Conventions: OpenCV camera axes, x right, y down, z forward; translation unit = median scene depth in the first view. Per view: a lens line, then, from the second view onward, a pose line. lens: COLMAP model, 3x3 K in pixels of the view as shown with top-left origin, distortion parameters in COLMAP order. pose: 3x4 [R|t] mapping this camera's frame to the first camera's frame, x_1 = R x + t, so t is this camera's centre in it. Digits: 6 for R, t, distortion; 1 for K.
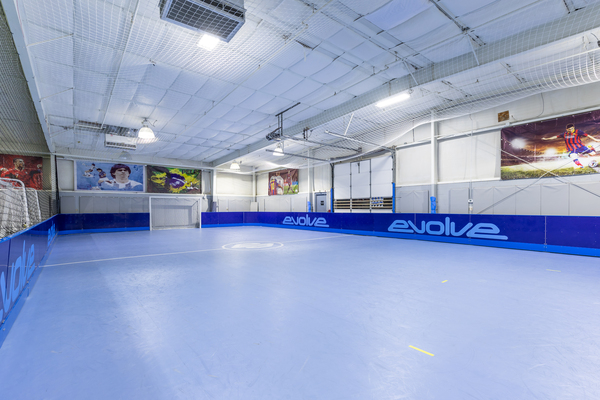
lens RADIAL K [[280.8, 0, 289.4], [0, 280.8, 208.1], [0, 0, 1]] dist [-0.000013, -0.000035]
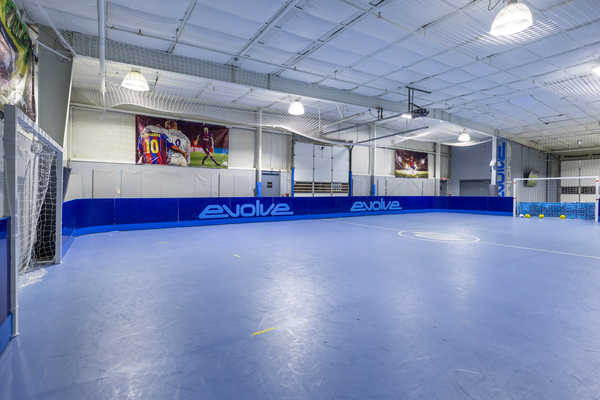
lens RADIAL K [[279.4, 0, 301.7], [0, 279.4, 196.3], [0, 0, 1]] dist [0.001253, 0.000078]
pose [[0.079875, -0.010729, 0.996747, -0.648248], [-0.005476, 0.999922, 0.011202, 0.004376], [-0.996790, -0.006353, 0.079810, 0.854667]]
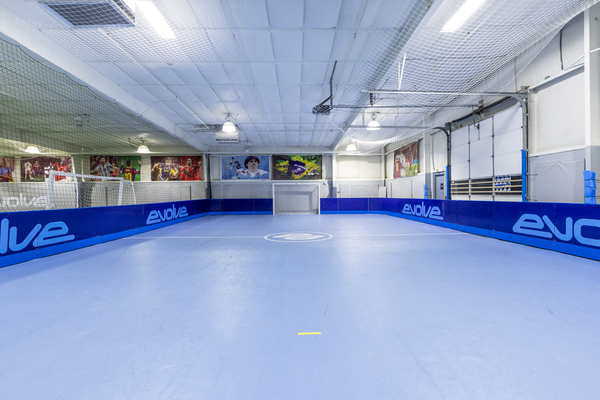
lens RADIAL K [[288.7, 0, 298.8], [0, 288.7, 194.6], [0, 0, 1]] dist [-0.000027, -0.000242]
pose [[0.793637, -0.002093, -0.608387, 0.279416], [0.005126, 0.999982, 0.003245, -0.001167], [0.608369, -0.005694, 0.793634, 0.180249]]
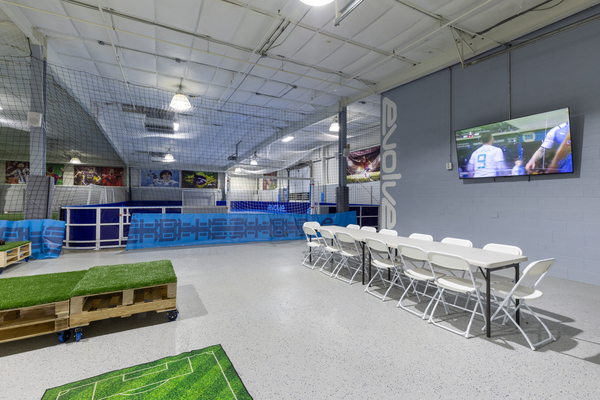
lens RADIAL K [[279.4, 0, 301.7], [0, 279.4, 196.3], [0, 0, 1]] dist [0.001253, 0.000078]
pose [[0.982775, 0.009880, -0.184544, 0.474736], [-0.011863, 0.999883, -0.009640, -0.001078], [0.184427, 0.011663, 0.982777, -0.443839]]
